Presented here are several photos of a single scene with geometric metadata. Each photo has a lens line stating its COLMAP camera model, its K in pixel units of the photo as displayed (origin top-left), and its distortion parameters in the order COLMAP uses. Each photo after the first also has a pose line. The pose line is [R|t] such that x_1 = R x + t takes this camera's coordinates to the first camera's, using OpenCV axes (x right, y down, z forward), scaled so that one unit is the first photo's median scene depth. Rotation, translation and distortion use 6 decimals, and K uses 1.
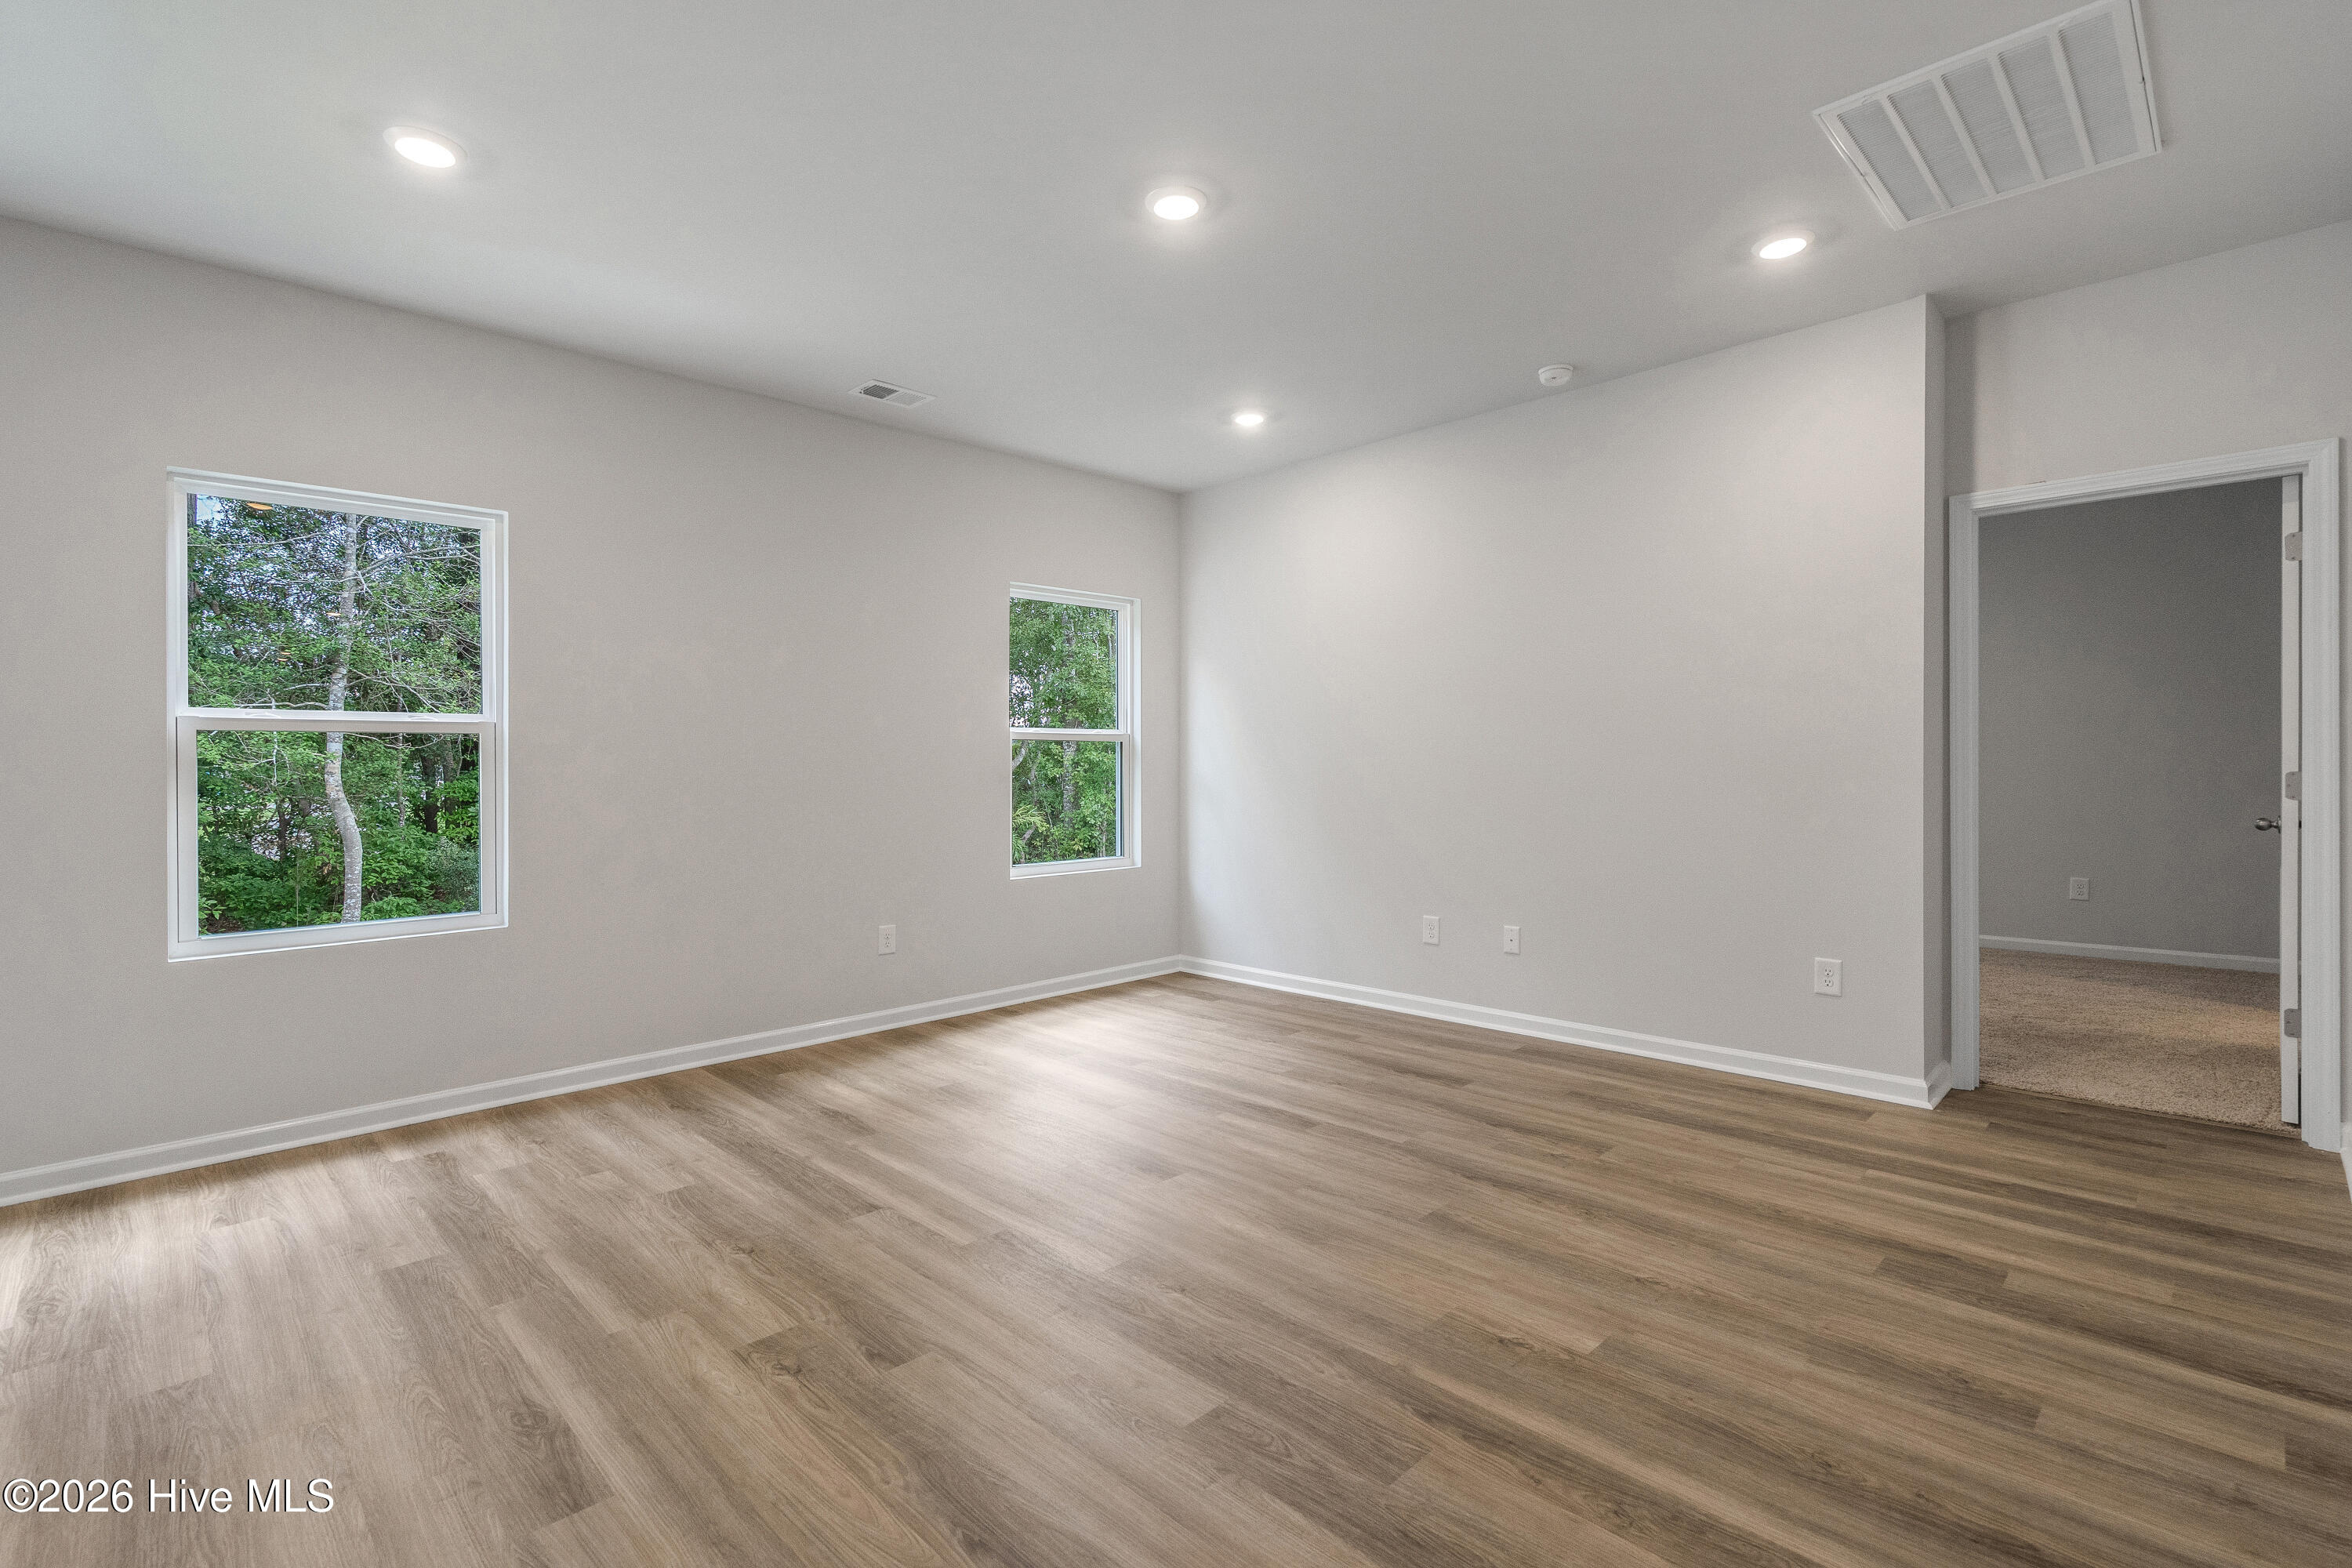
lens RADIAL K [[1061.8, 0, 1171.0], [0, 1061.8, 775.7], [0, 0, 1]] dist [-0.003001, 0.000687]
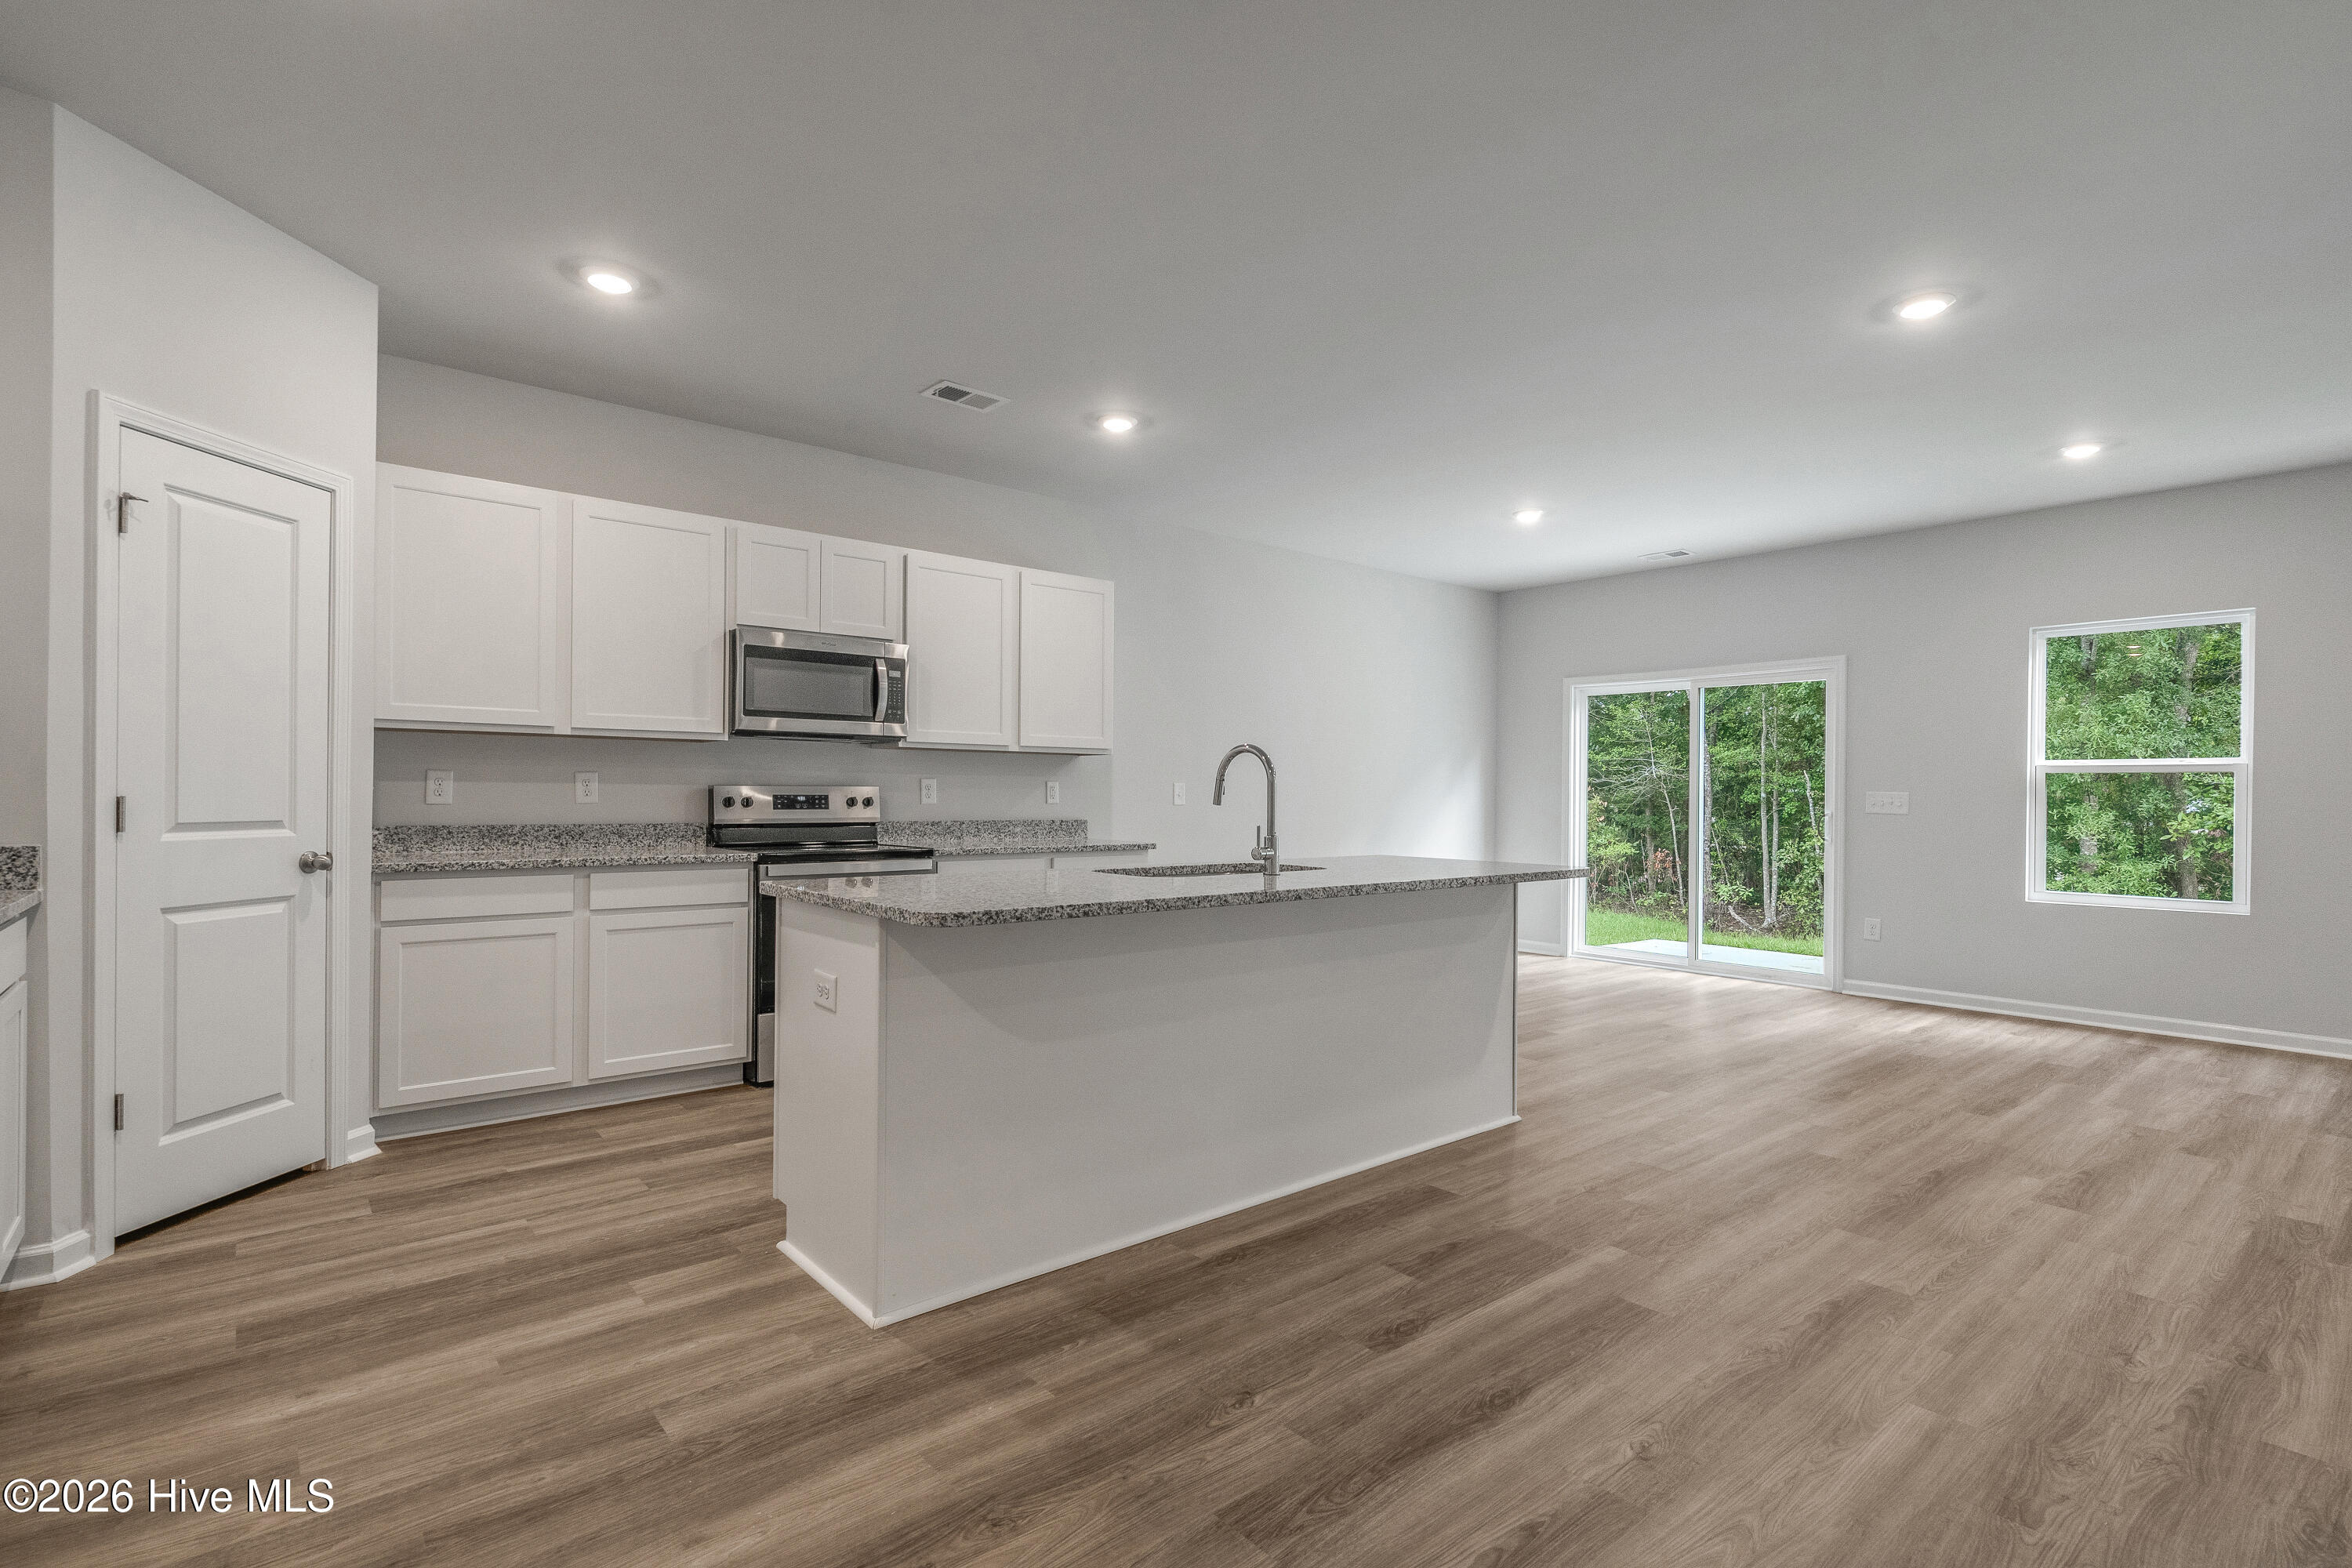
lens RADIAL K [[1116.2, 0, 1178.1], [0, 1116.2, 788.4], [0, 0, 1]] dist [0.004315, -0.000782]
pose [[-0.075370, 0.004103, -0.997147, 1.144265], [-0.017940, 0.999824, 0.005470, -0.002913], [0.996994, 0.018301, -0.075283, -0.331690]]
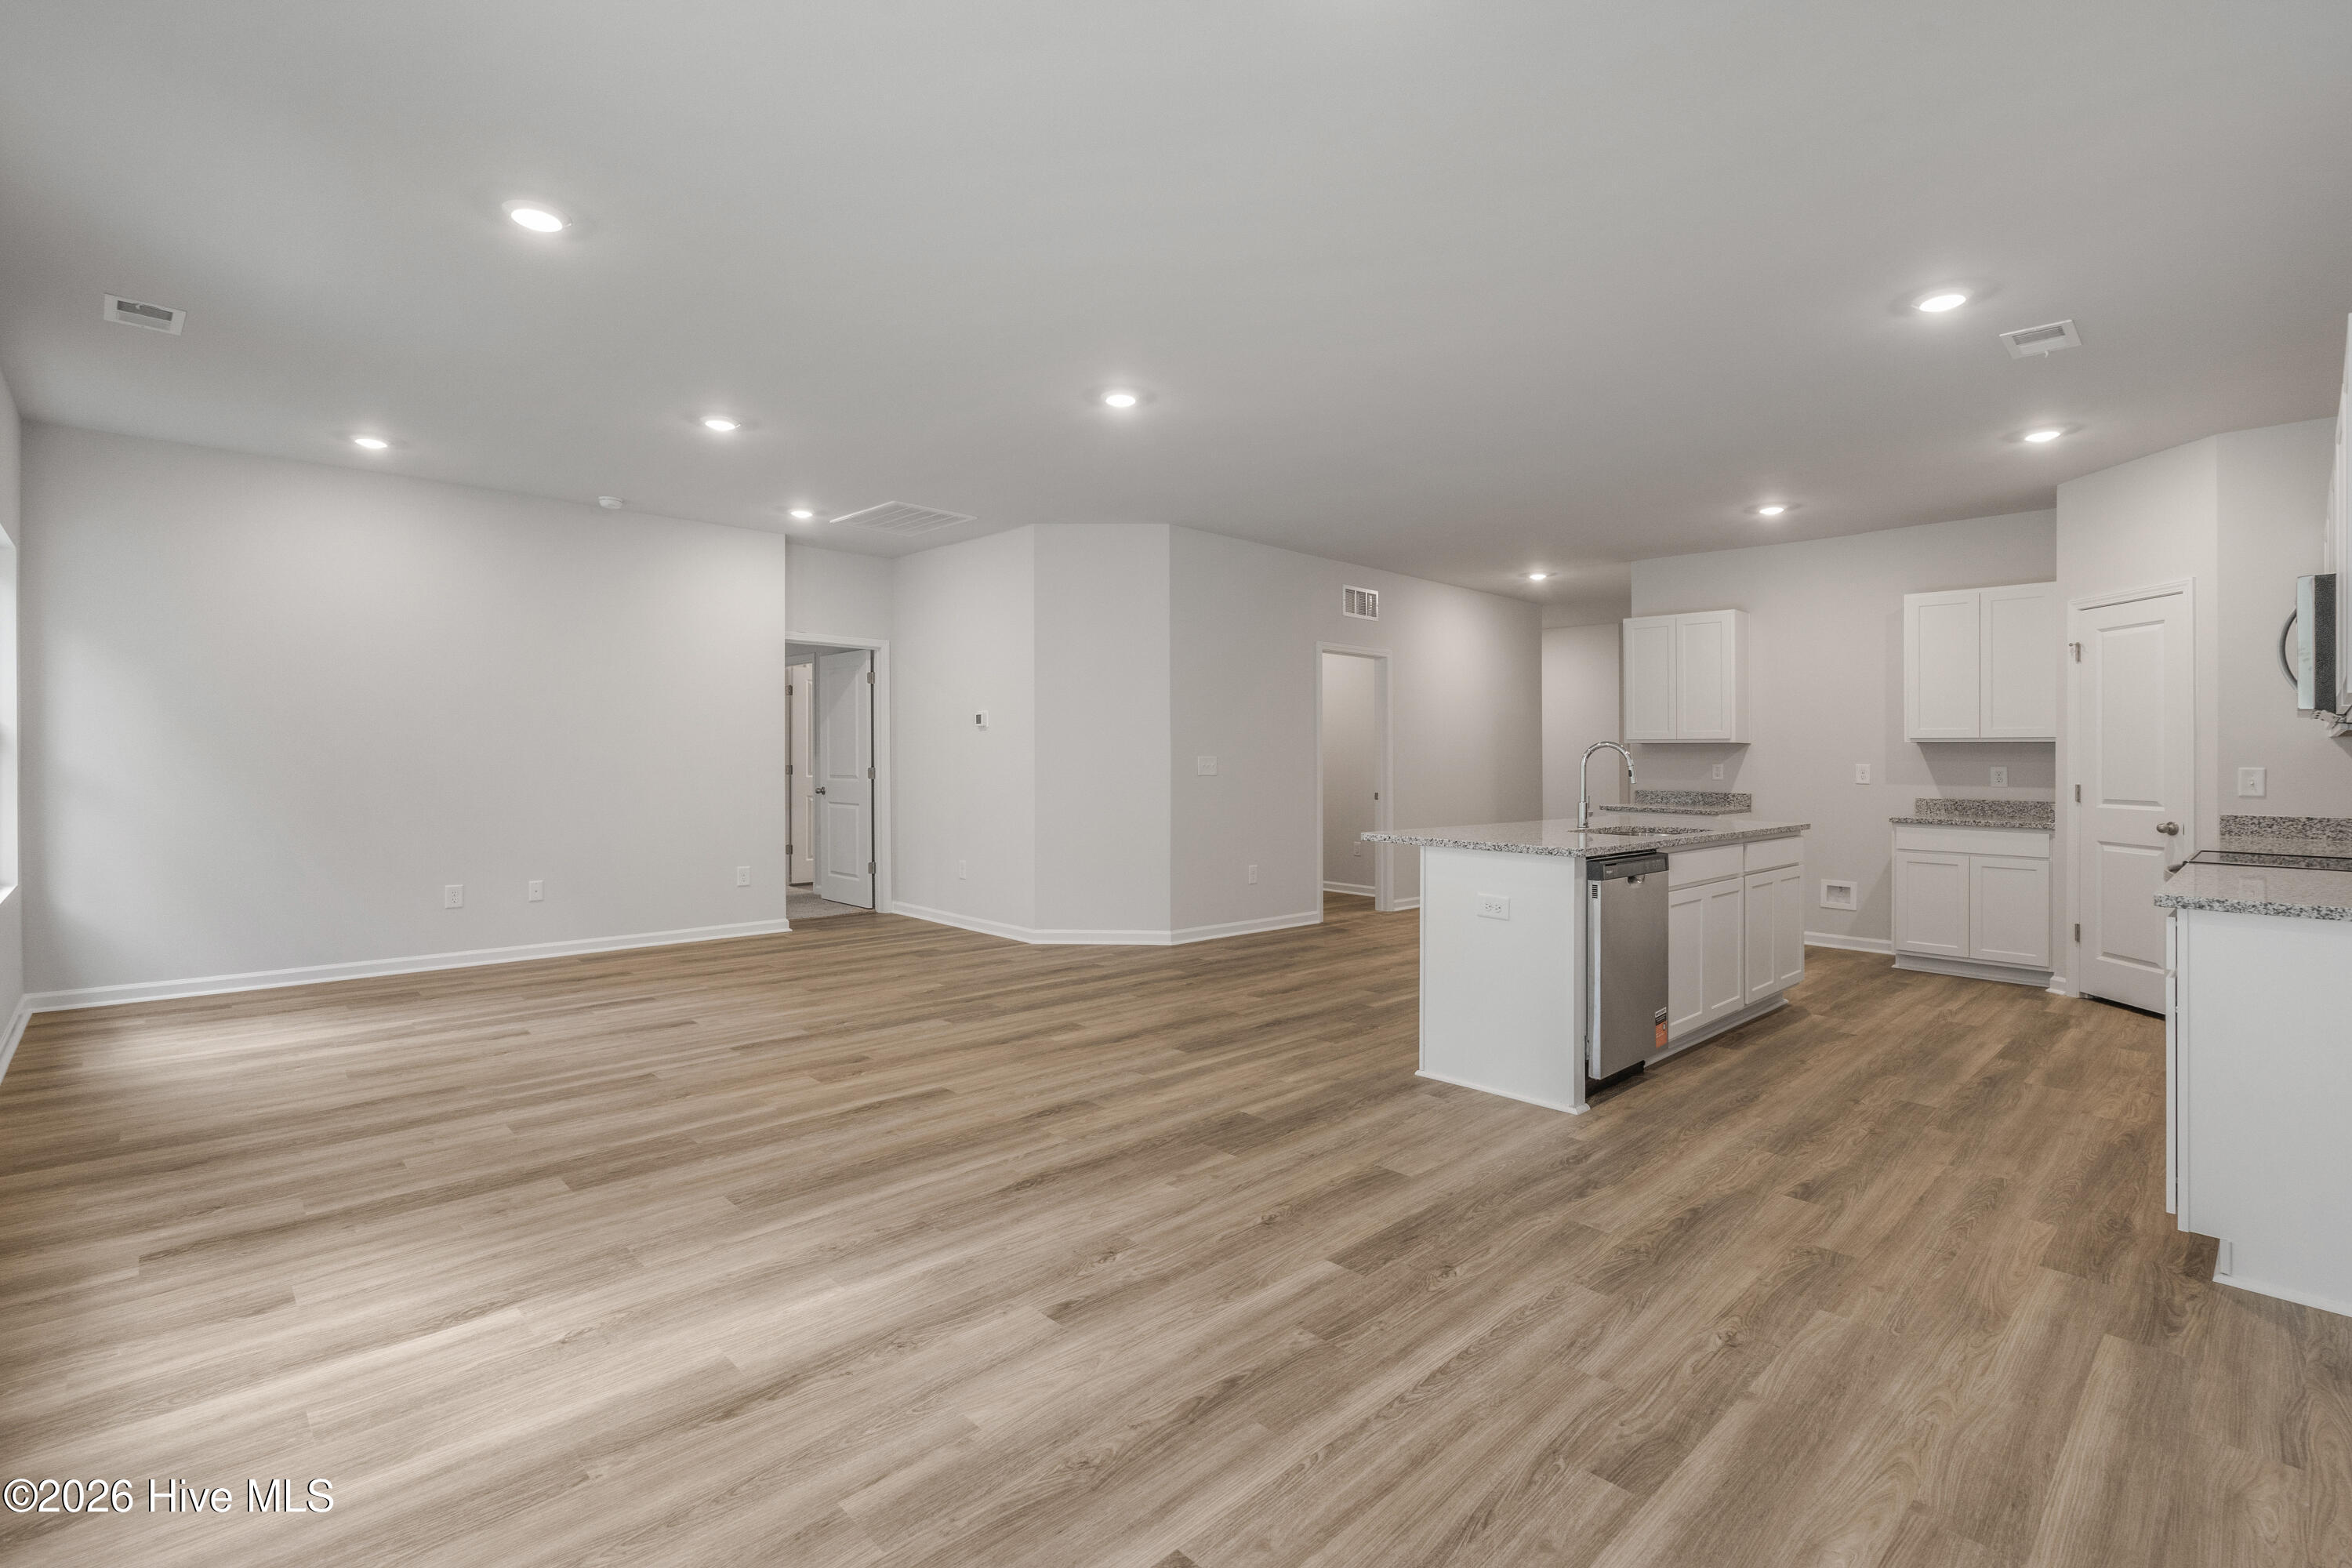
lens RADIAL K [[1072.7, 0, 1194.9], [0, 1072.7, 753.0], [0, 0, 1]] dist [-0.001109, -0.000411]
pose [[-0.000833, 0.017597, 0.999845, -1.624419], [-0.001897, 0.999843, -0.017598, 0.007013], [-0.999998, -0.001911, -0.000800, 0.271882]]
